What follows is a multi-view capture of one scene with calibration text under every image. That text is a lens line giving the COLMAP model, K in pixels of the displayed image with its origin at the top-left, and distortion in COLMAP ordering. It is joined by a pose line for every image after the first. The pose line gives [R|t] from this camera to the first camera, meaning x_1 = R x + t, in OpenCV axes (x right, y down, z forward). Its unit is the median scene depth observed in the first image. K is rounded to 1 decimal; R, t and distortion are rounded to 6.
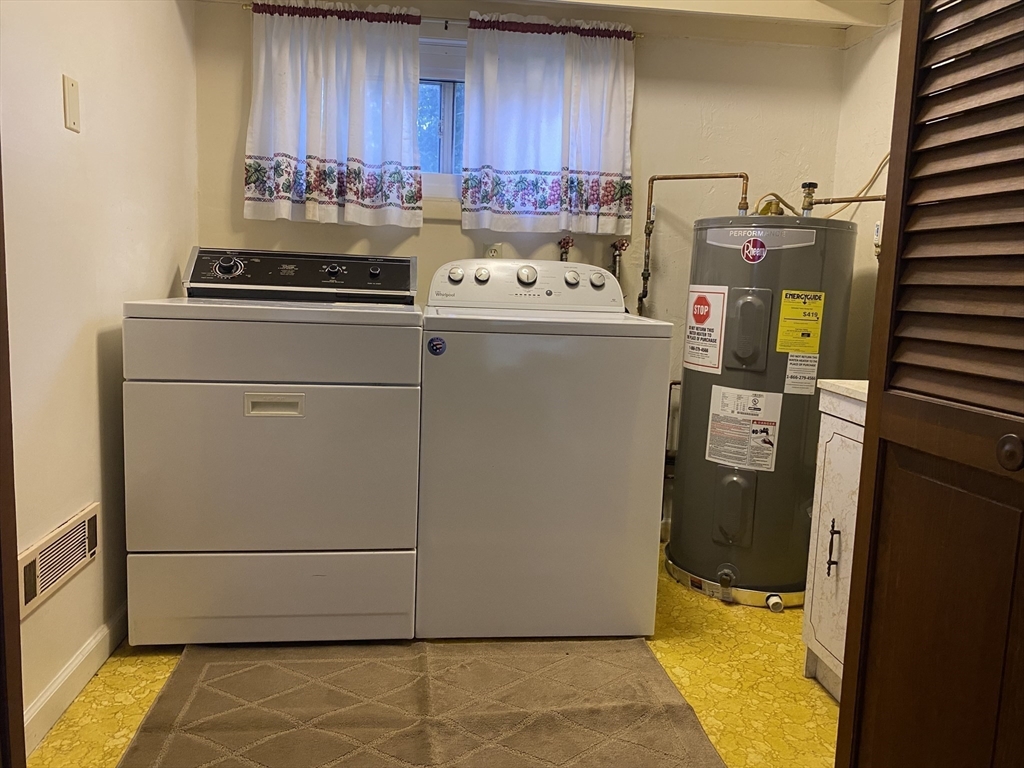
lens RADIAL K [[767.0, 0, 512.0], [0, 767.0, 384.0], [0, 0, 1]] dist [0.044641, -0.034211]
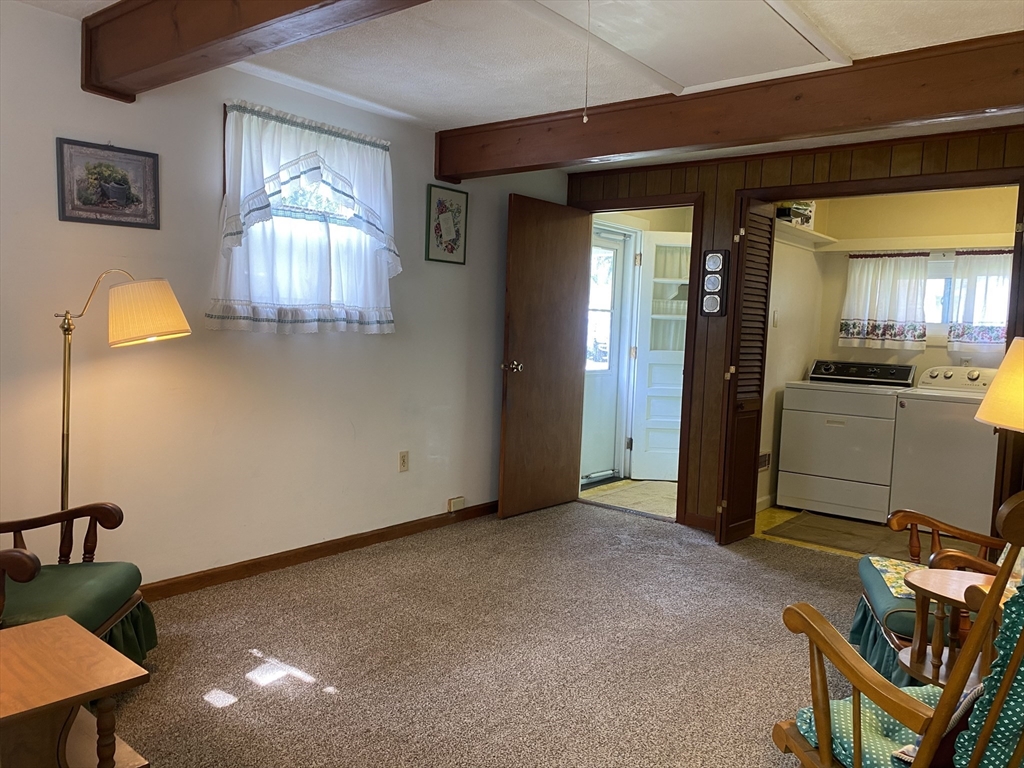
lens RADIAL K [[767.0, 0, 512.0], [0, 767.0, 384.0], [0, 0, 1]] dist [0.044641, -0.034211]
pose [[0.696794, 0.035966, -0.716369, 0.618390], [-0.101803, 0.993590, -0.049137, 0.103730], [0.710010, 0.107167, 0.695990, -1.252401]]
